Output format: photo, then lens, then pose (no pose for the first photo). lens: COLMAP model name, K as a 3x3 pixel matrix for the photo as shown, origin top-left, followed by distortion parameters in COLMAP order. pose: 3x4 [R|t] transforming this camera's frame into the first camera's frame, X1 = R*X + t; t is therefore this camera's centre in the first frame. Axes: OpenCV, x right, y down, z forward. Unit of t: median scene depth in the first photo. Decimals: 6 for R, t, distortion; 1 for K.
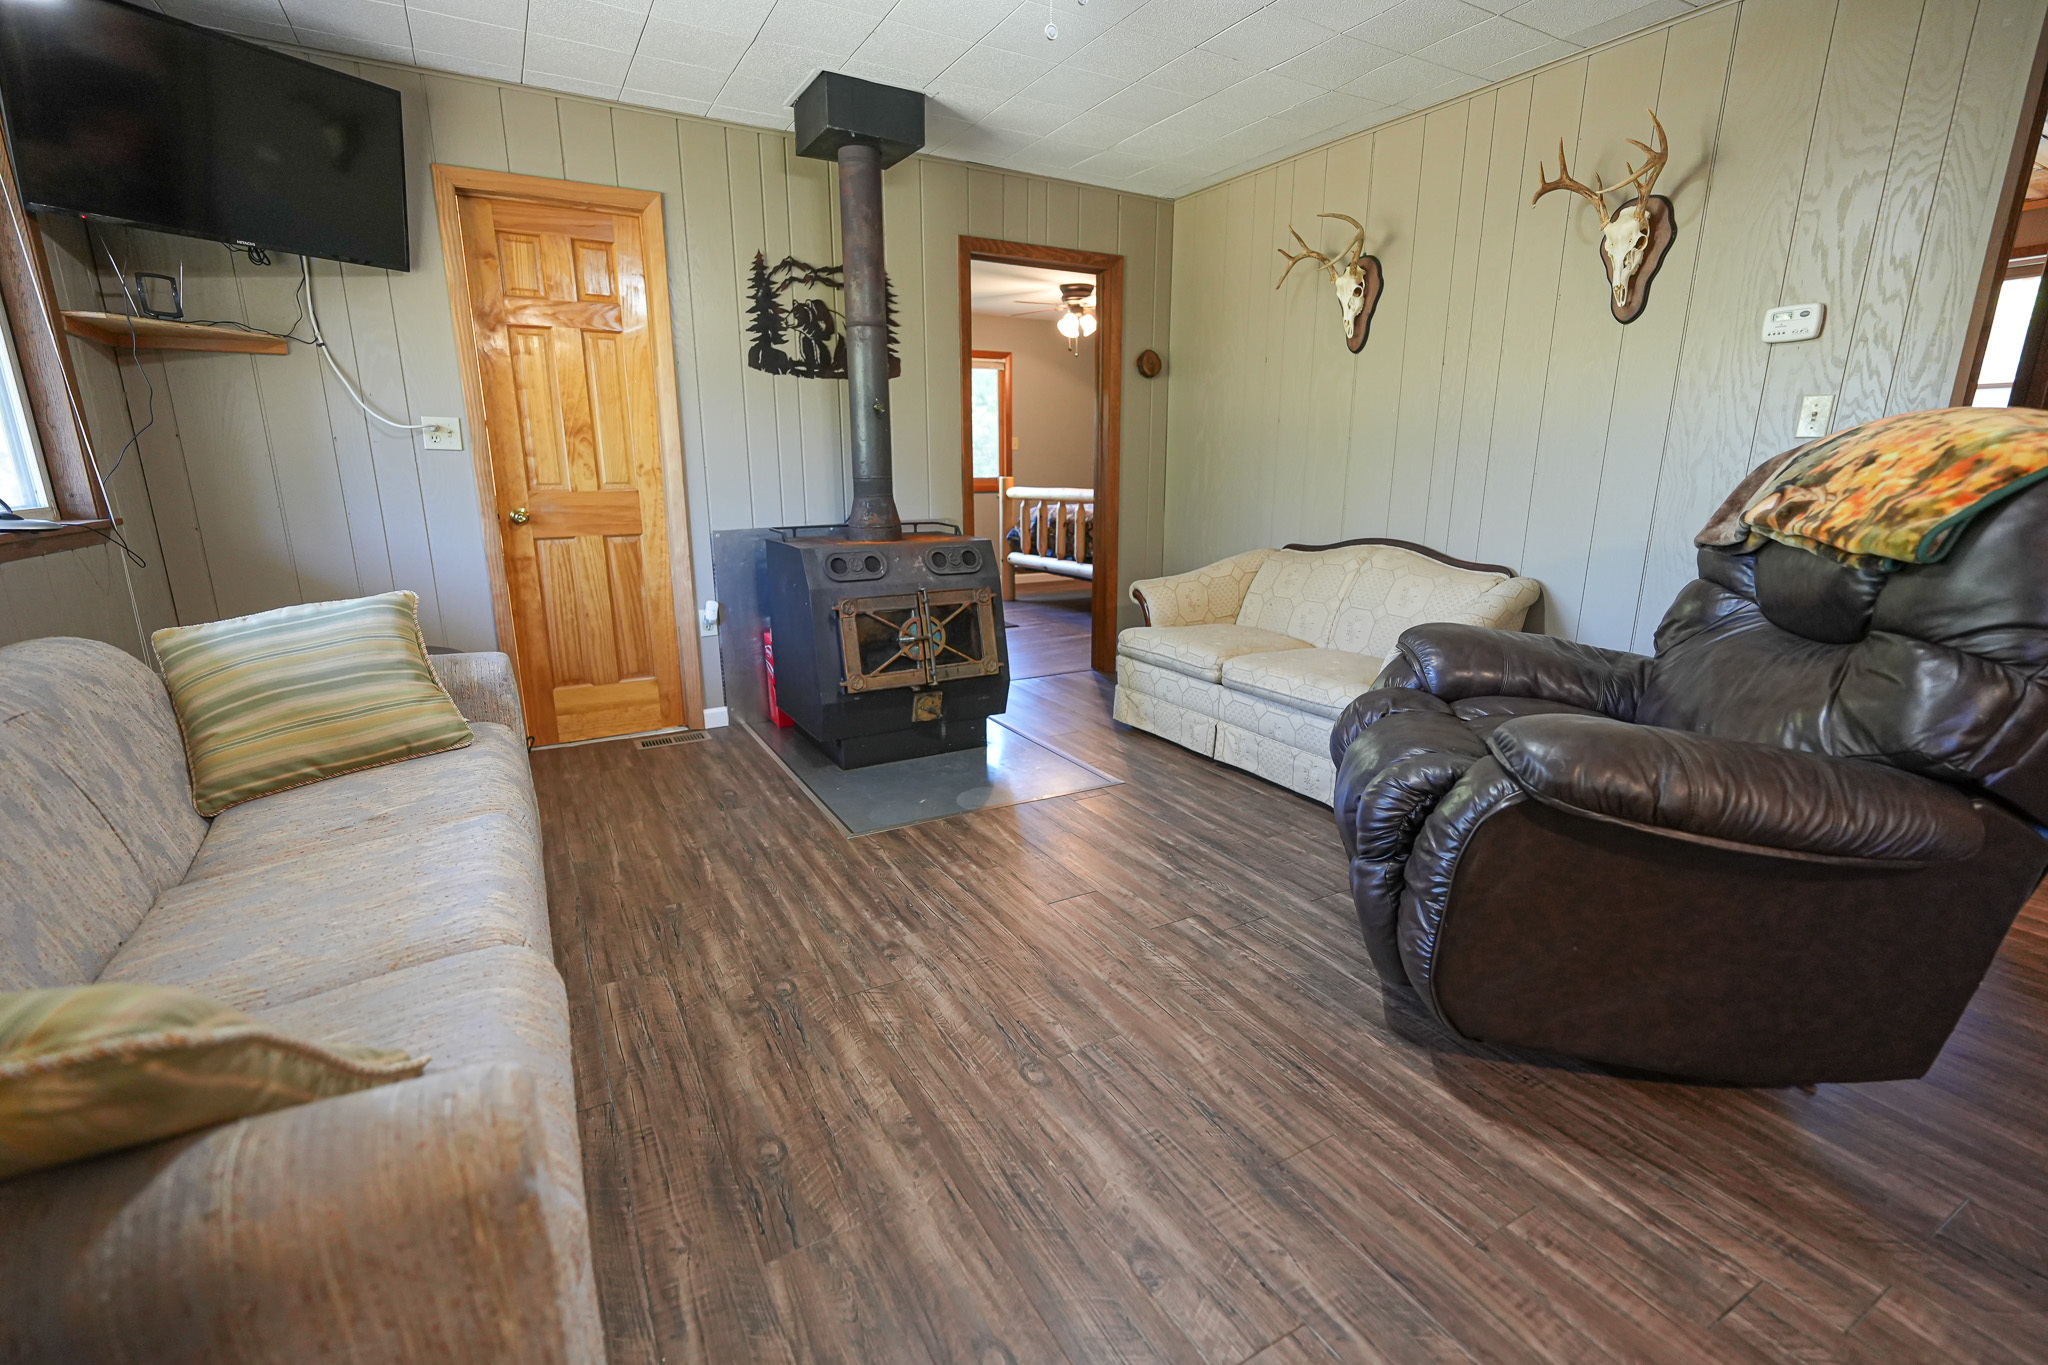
lens RADIAL K [[903.1, 0, 1023.4], [0, 903.1, 687.1], [0, 0, 1]] dist [-0.019734, 0.008279]
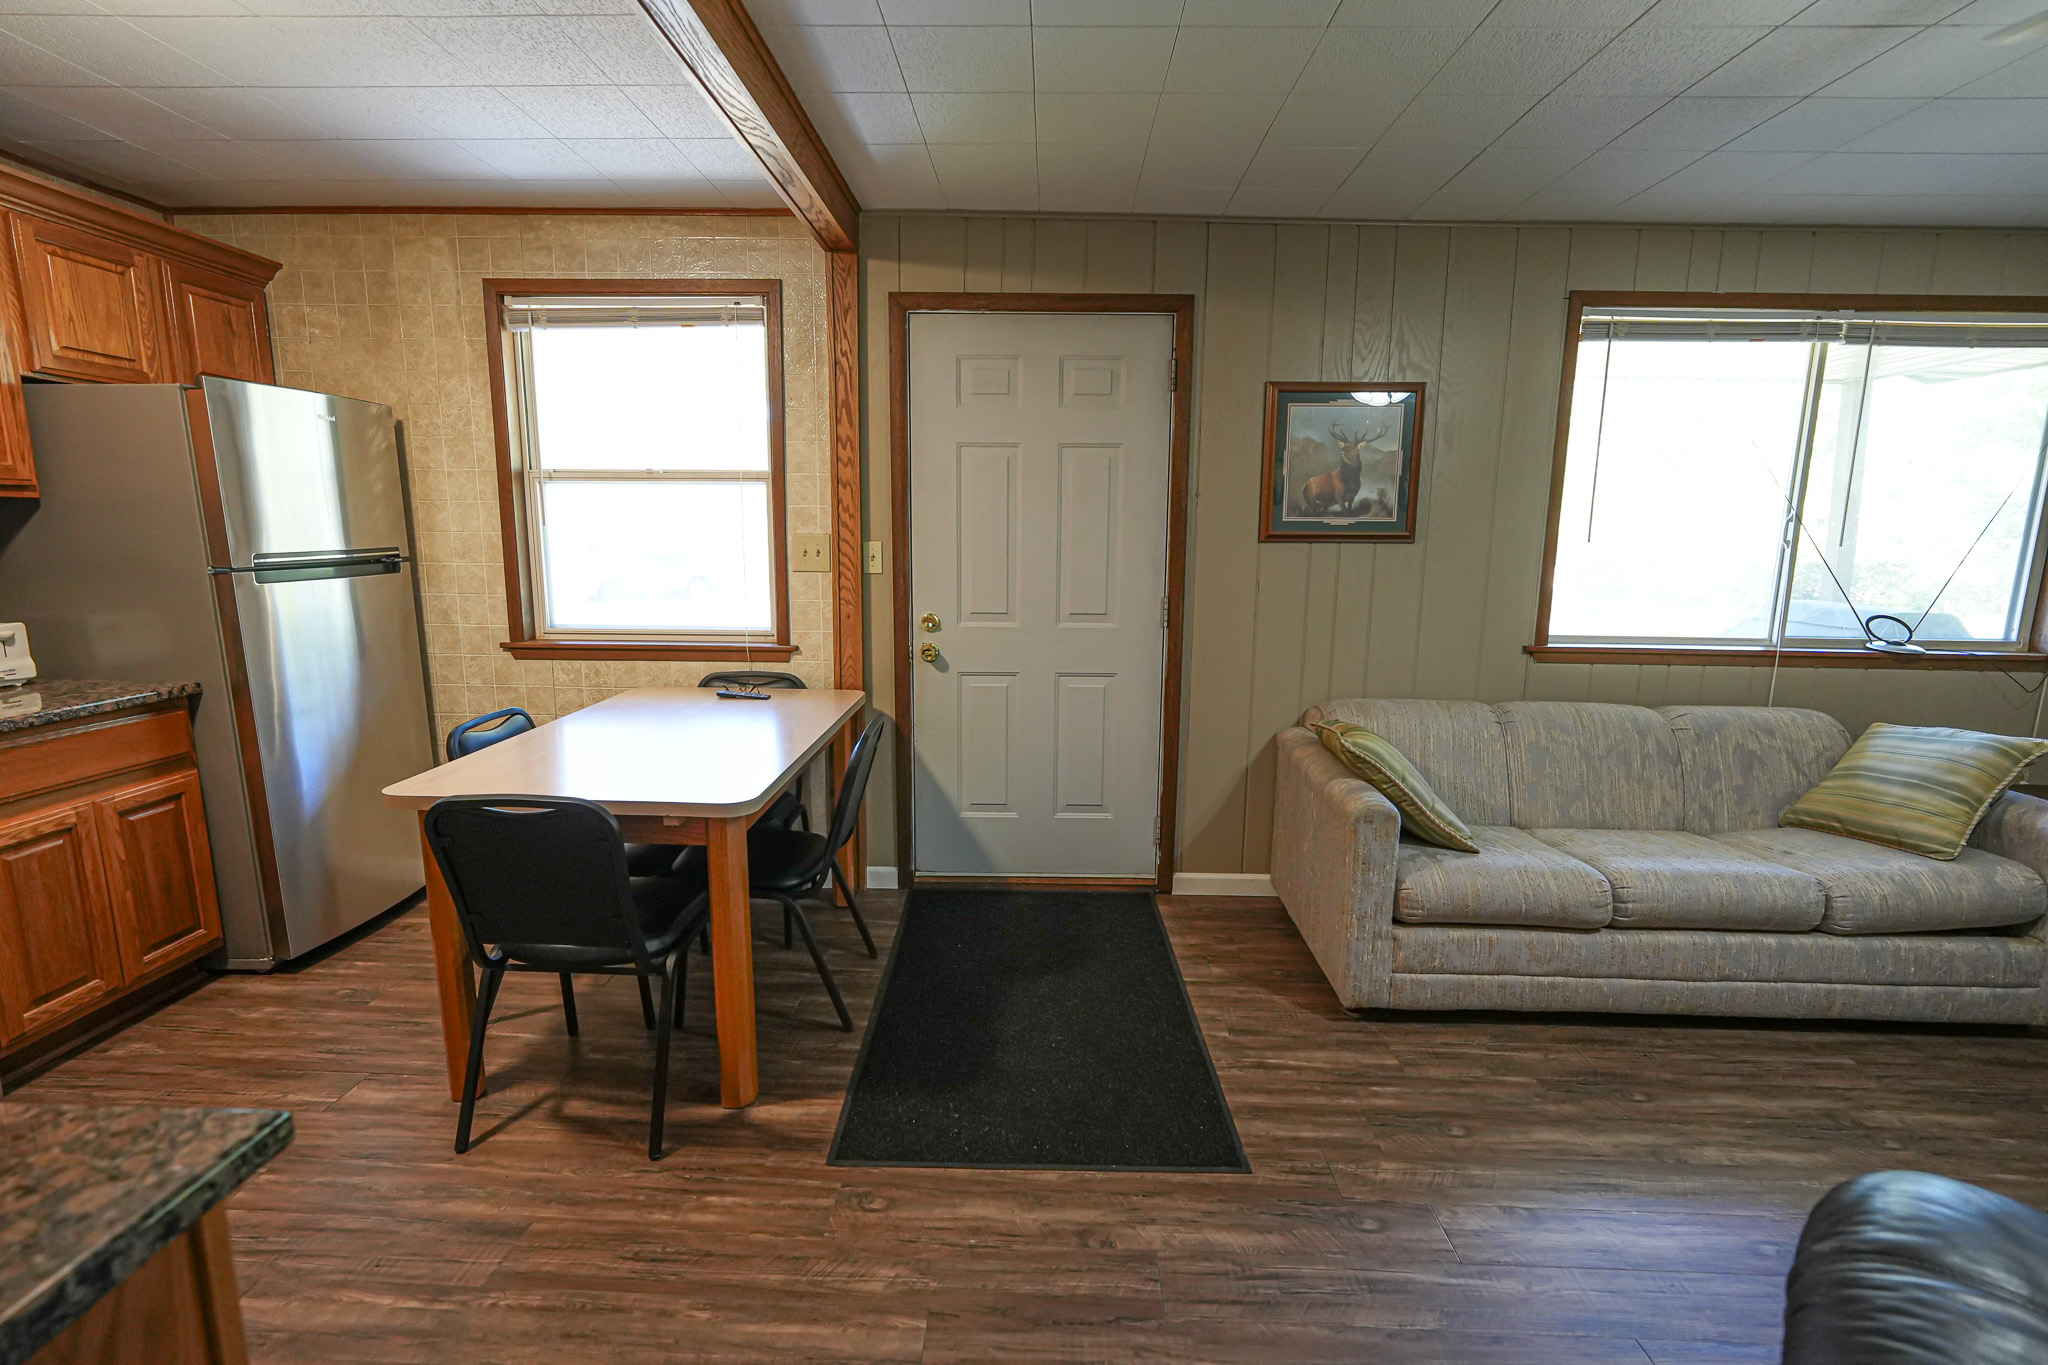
lens RADIAL K [[903.1, 0, 1022.4], [0, 903.1, 684.7], [0, 0, 1]] dist [-0.019734, 0.008279]
pose [[-0.521895, 0.137475, -0.841859, 0.597379], [-0.219568, 0.932022, 0.288316, -0.135857], [0.824267, 0.335315, -0.456232, 0.262975]]
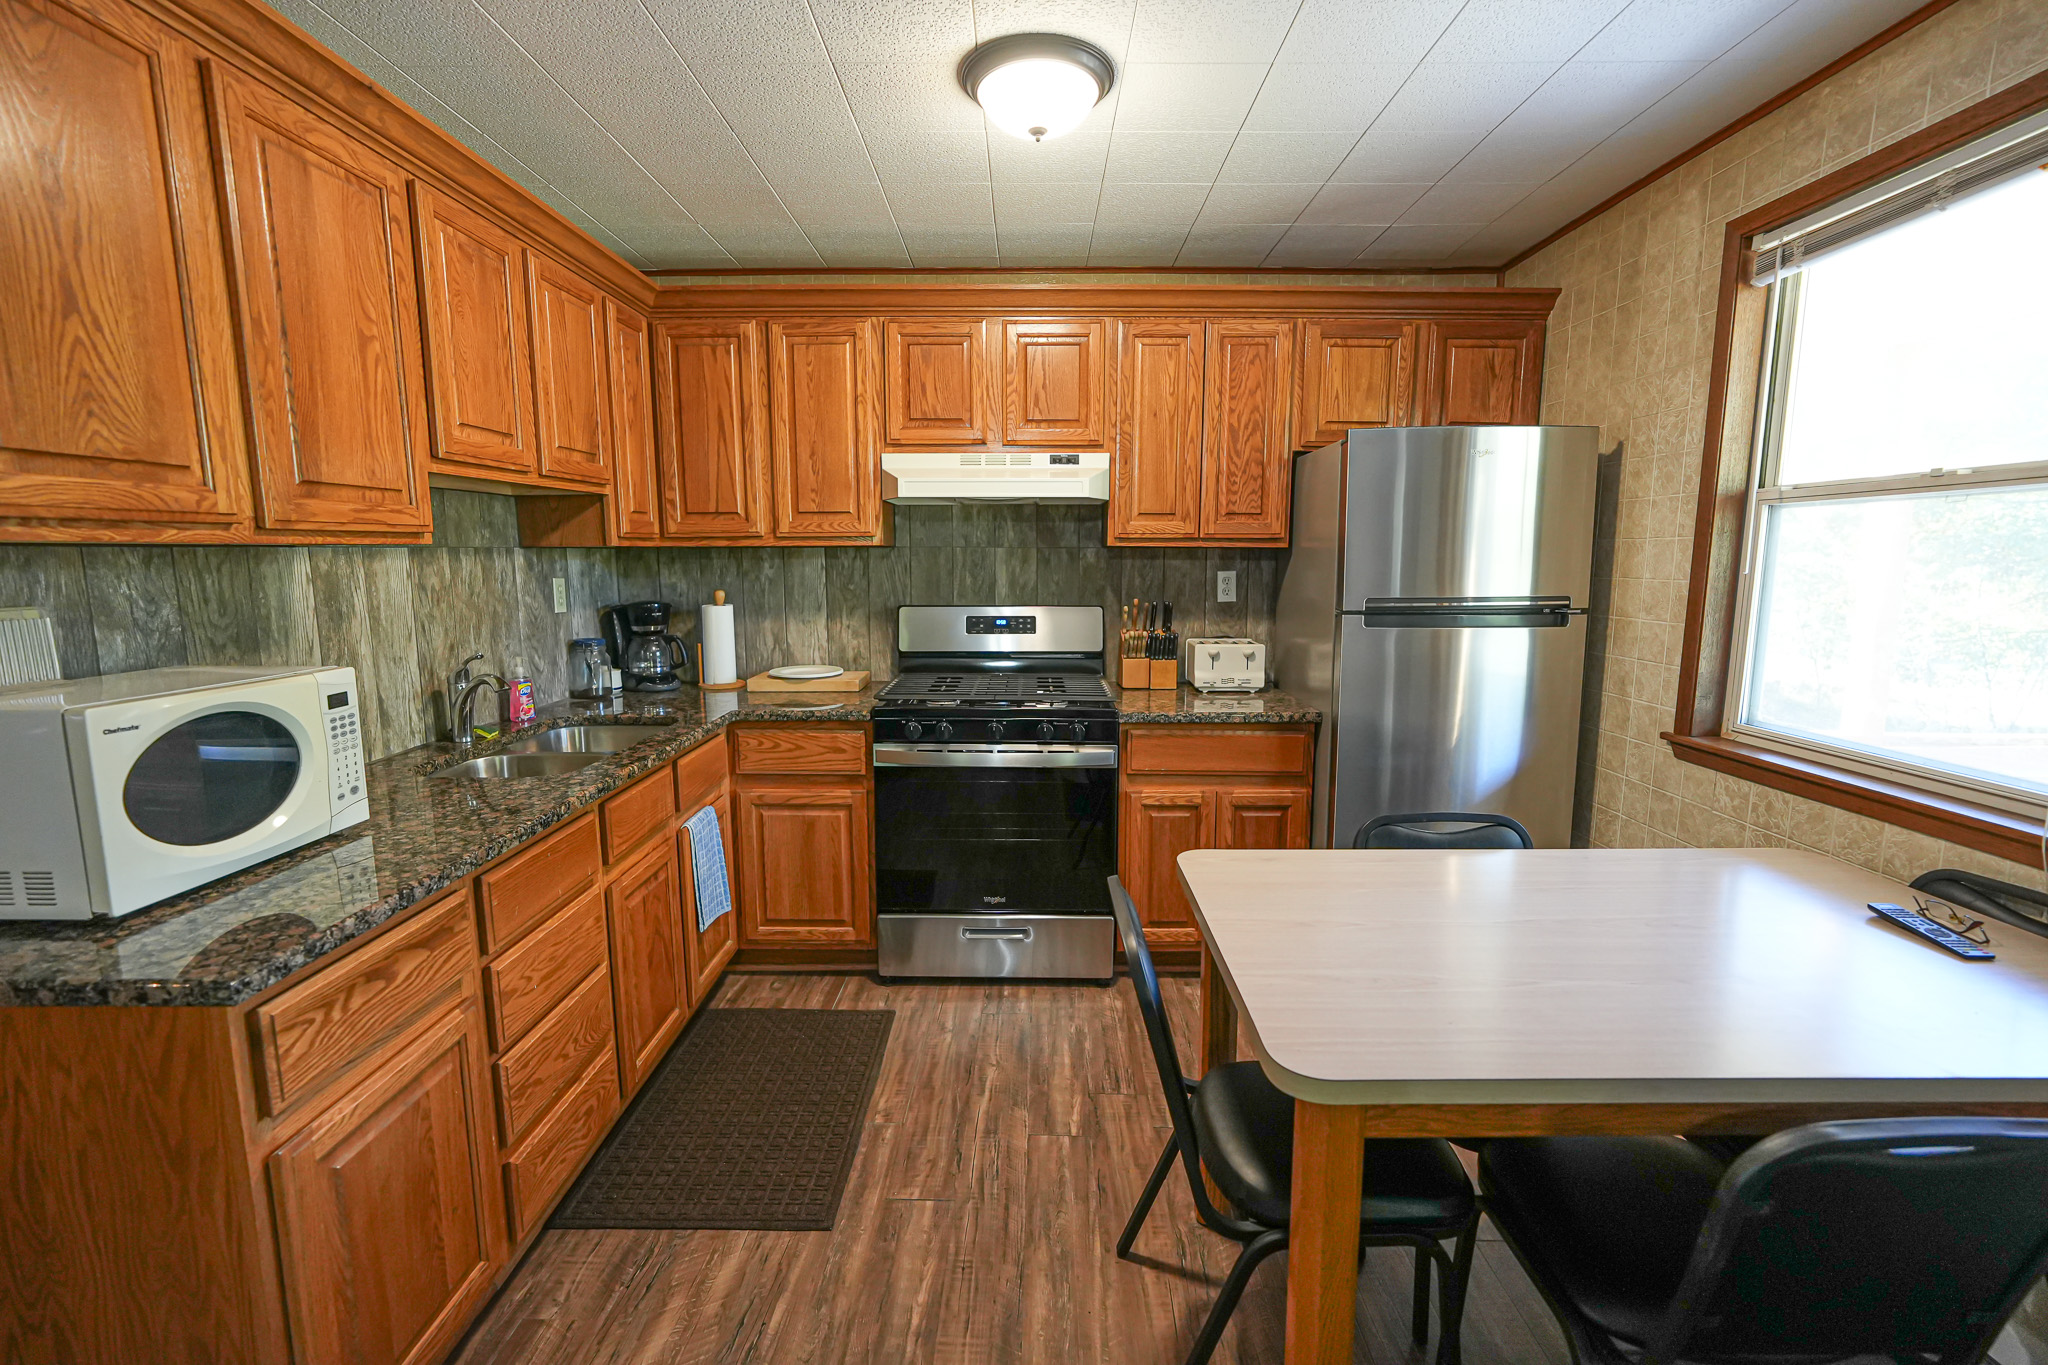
lens RADIAL K [[903.1, 0, 1025.6], [0, 903.1, 683.1], [0, 0, 1]] dist [-0.019734, 0.008279]
pose [[-0.861889, -0.073883, 0.501686, 0.164232], [0.119605, 0.931798, 0.342705, -0.111036], [-0.492791, 0.355378, -0.794270, 0.134210]]
